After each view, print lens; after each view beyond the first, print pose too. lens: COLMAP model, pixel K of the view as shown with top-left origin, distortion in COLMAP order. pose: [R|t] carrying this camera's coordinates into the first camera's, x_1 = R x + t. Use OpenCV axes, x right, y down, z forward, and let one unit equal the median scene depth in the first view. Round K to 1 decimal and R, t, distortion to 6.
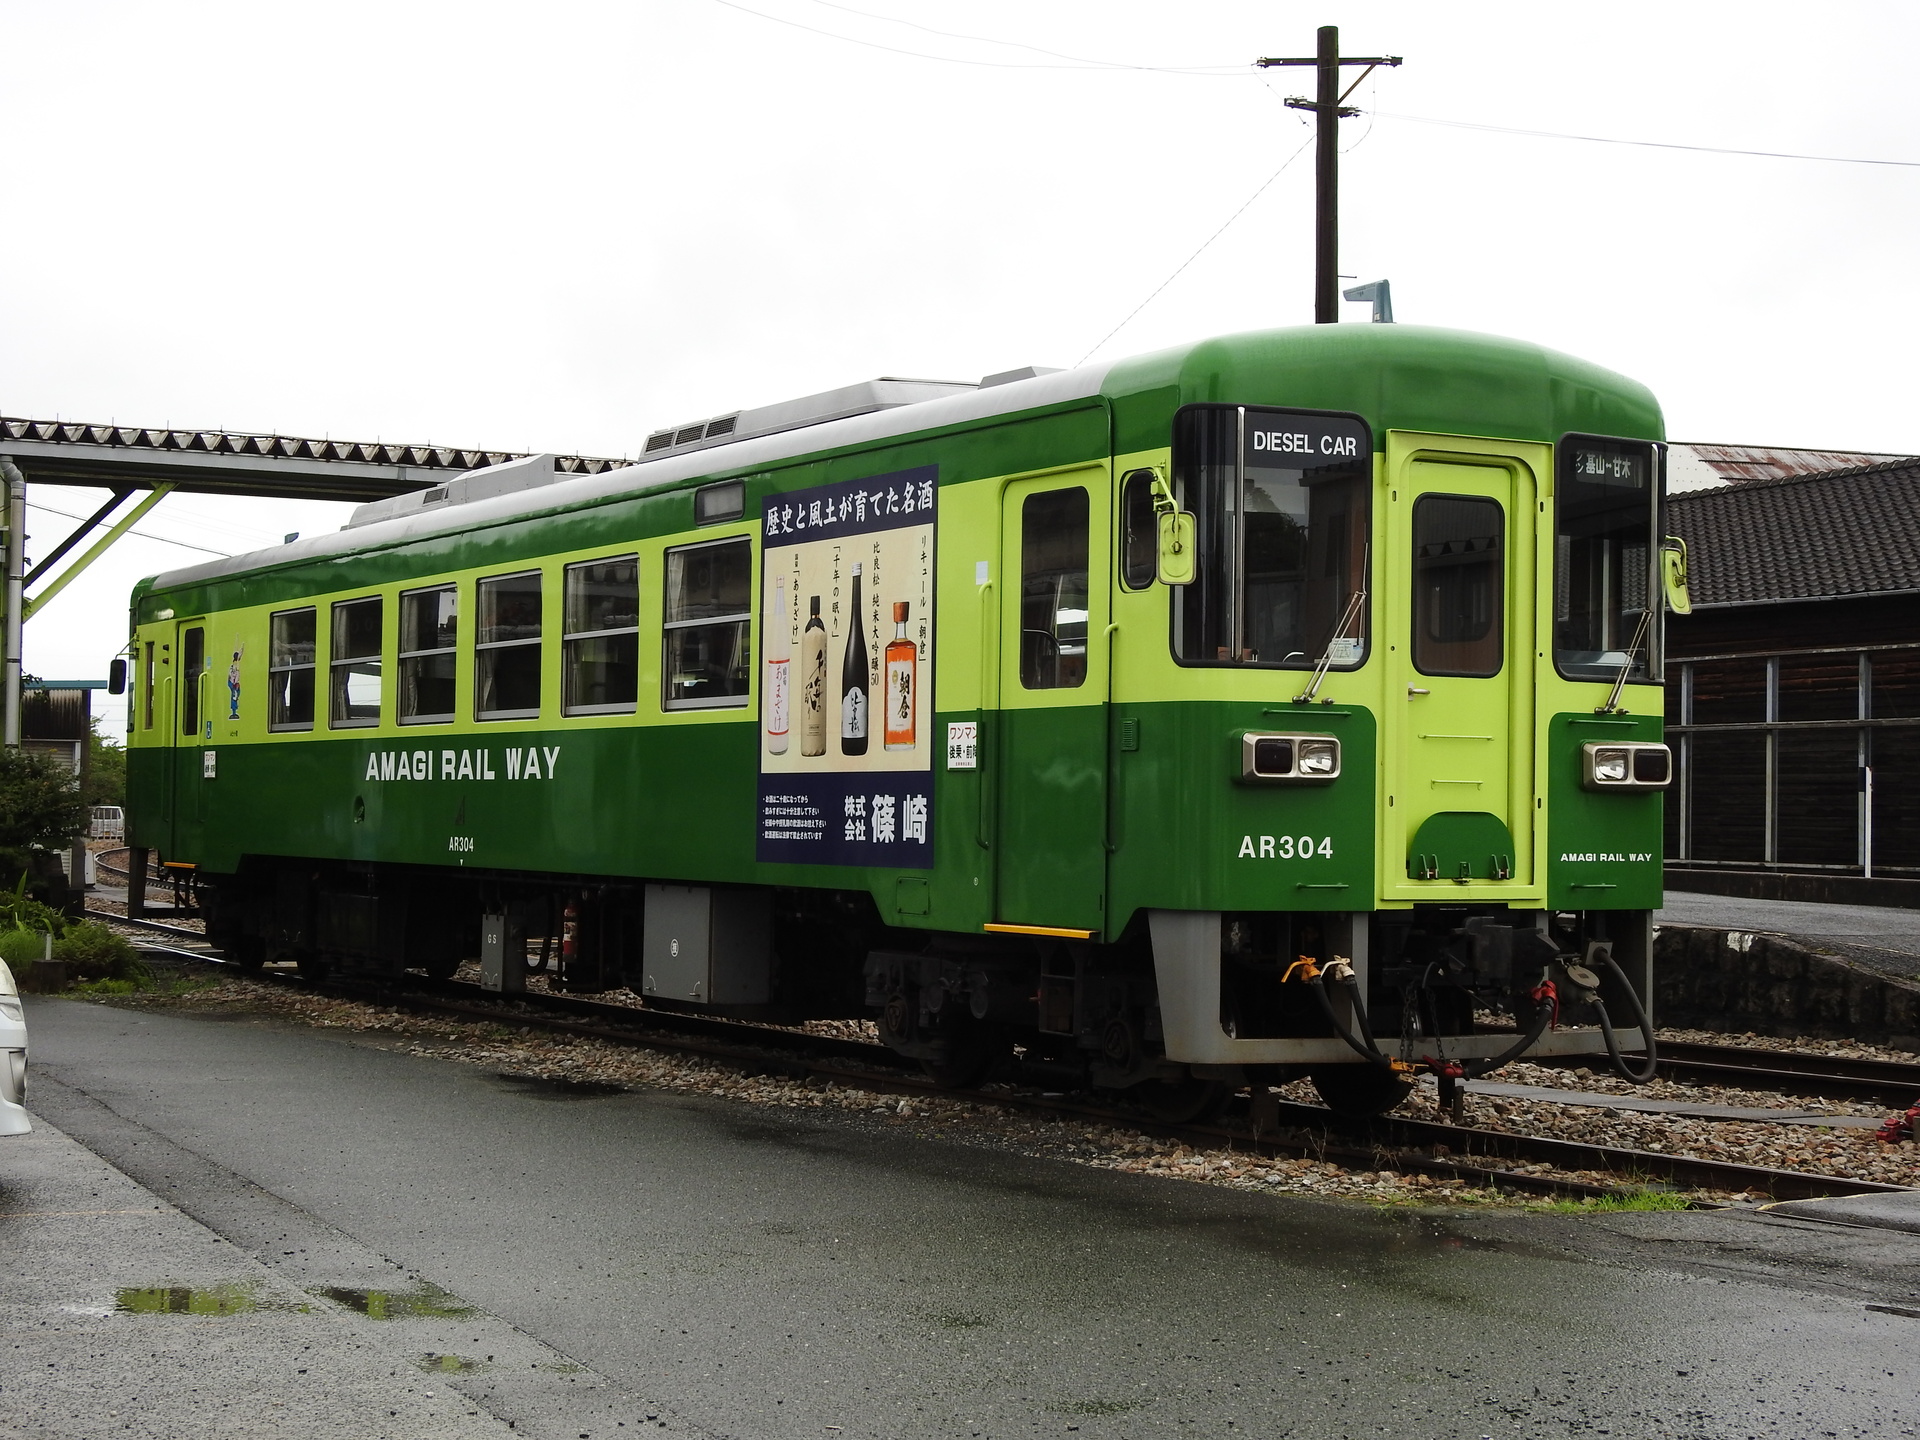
lens RADIAL K [[3141.3, 0, 960.0], [0, 3141.3, 720.0], [0, 0, 1]] dist [0.005571, -0.016833]
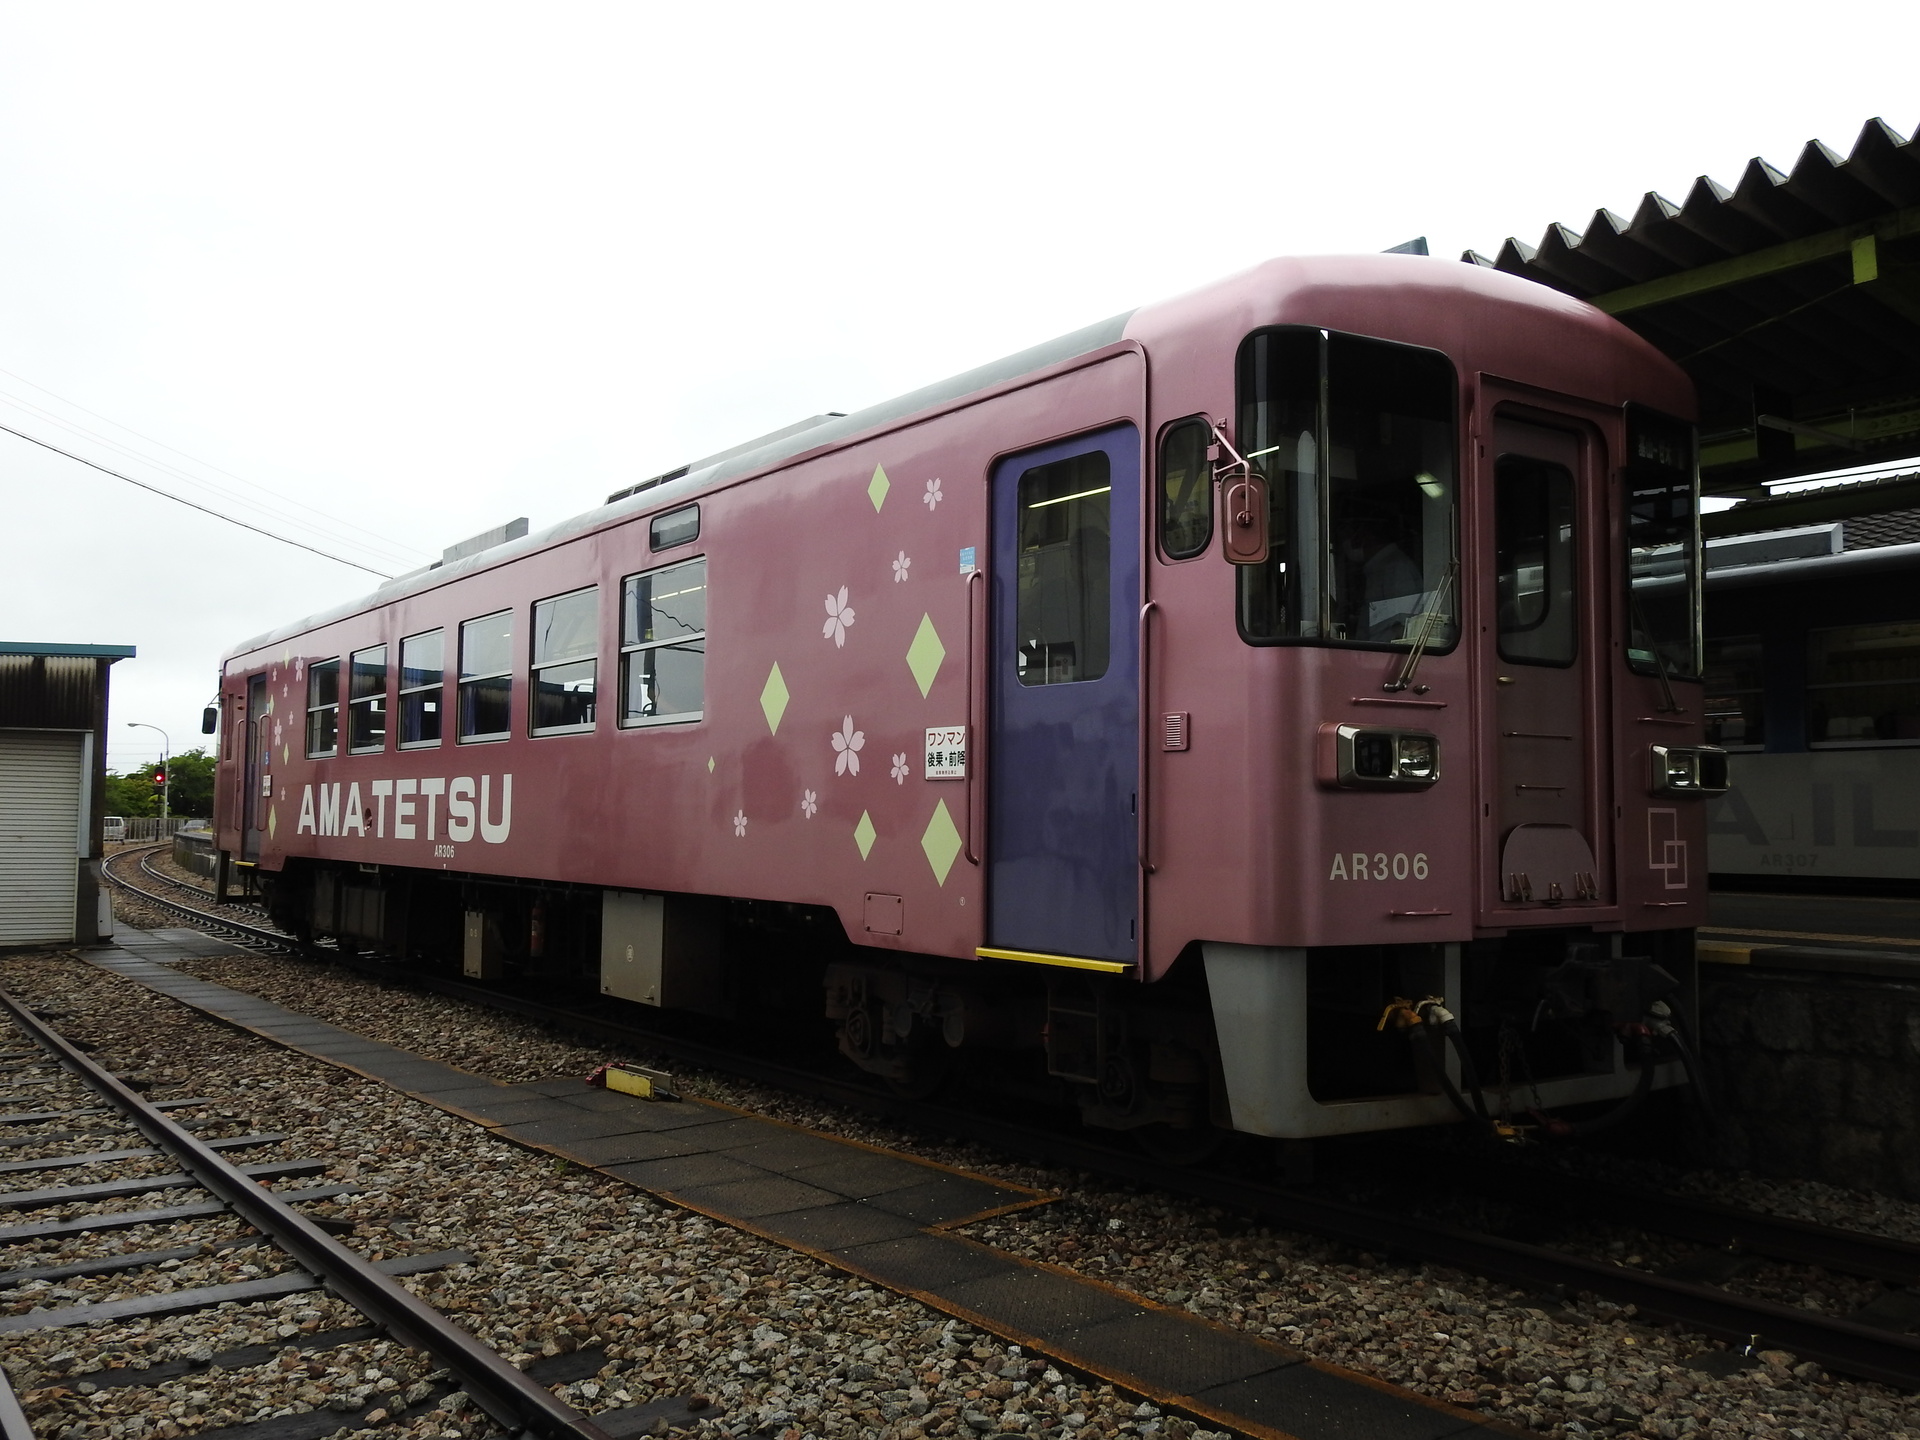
lens RADIAL K [[1679.1, 0, 960.0], [0, 1679.1, 720.0], [0, 0, 1]] dist [0.002354, 0.003005]
pose [[0.994975, -0.003468, 0.100064, -0.044693], [0.006013, 0.999666, -0.025142, 0.011302], [-0.099943, 0.025618, 0.994663, 0.517171]]
